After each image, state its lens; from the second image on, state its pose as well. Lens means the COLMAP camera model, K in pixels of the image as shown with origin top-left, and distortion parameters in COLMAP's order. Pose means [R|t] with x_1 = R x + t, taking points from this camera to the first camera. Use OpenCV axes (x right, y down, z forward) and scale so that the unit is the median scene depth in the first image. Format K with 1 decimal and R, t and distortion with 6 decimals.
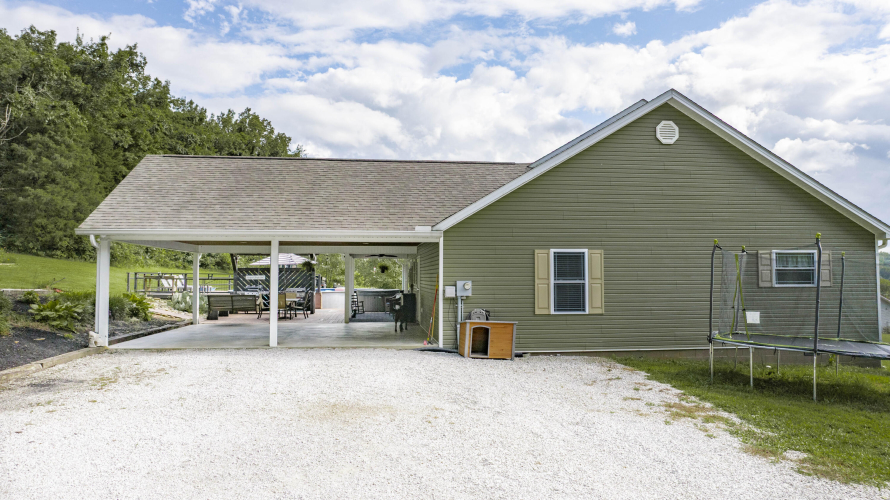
lens RADIAL K [[627.7, 0, 453.3], [0, 627.7, 248.0], [0, 0, 1]] dist [-0.044107, 0.046679]
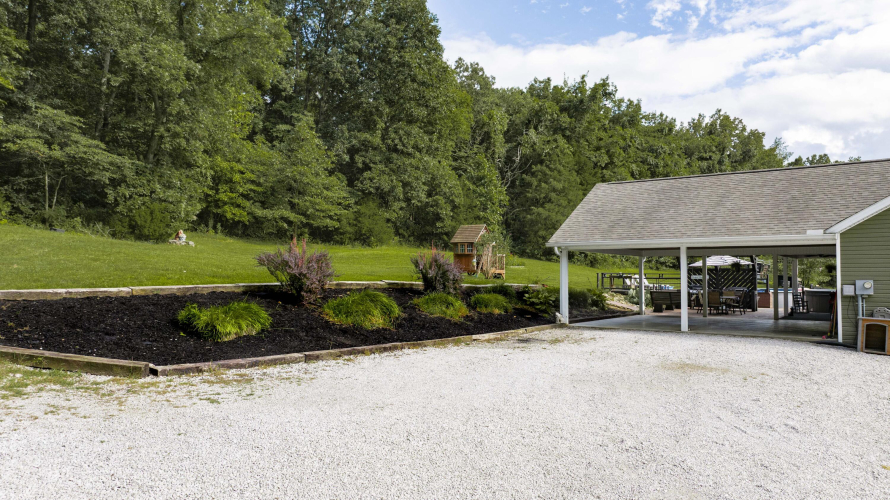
lens RADIAL K [[627.7, 0, 443.7], [0, 627.7, 250.8], [0, 0, 1]] dist [-0.044107, 0.046679]
pose [[0.727032, -0.023964, -0.686185, 0.074686], [0.026108, 0.999633, -0.007248, -0.002463], [0.686107, -0.012645, 0.727391, -0.079461]]
